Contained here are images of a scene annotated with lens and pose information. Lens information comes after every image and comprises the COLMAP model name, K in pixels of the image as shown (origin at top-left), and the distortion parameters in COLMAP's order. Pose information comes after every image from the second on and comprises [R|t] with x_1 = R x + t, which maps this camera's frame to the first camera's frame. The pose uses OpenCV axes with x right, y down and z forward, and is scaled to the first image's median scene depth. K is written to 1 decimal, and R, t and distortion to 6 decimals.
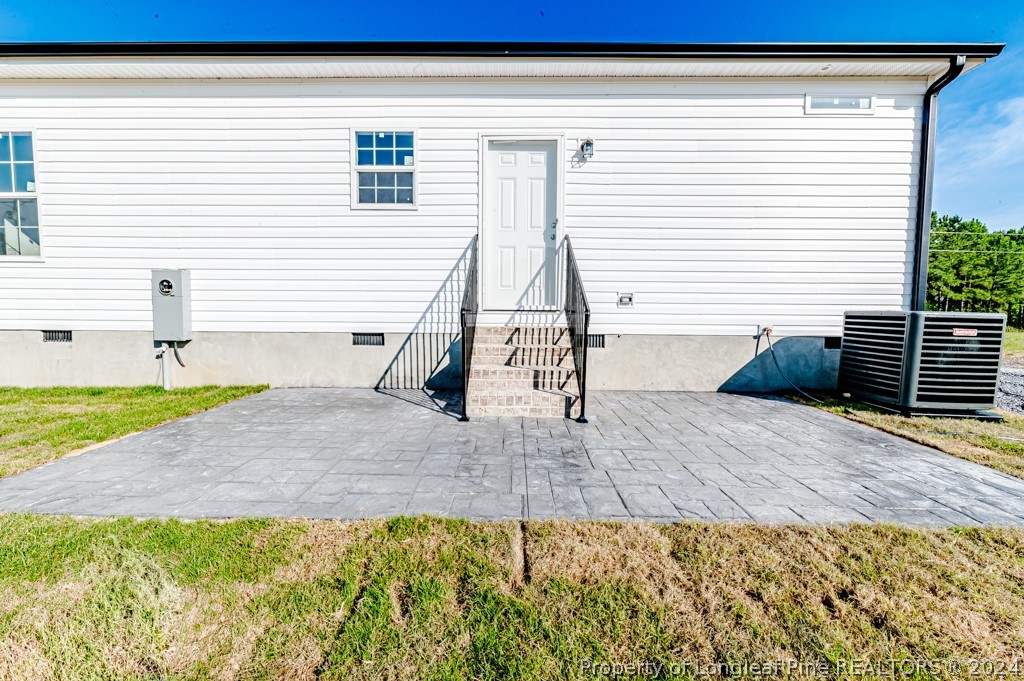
lens RADIAL K [[407.2, 0, 511.1], [0, 407.2, 338.1], [0, 0, 1]] dist [-0.001124, -0.000539]
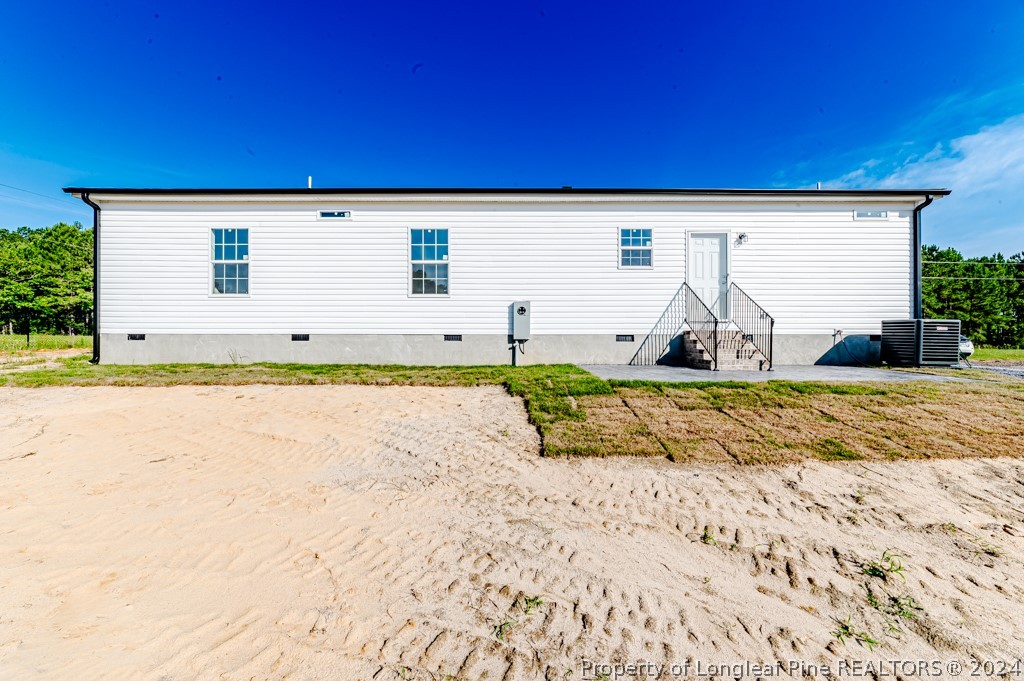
lens RADIAL K [[407.2, 0, 509.7], [0, 407.2, 337.7], [0, 0, 1]] dist [-0.001124, -0.000539]
pose [[0.999857, -0.007115, 0.015339, -0.925350], [0.008050, 0.998060, -0.061740, 0.113200], [-0.014870, 0.061855, 0.997974, -0.851787]]
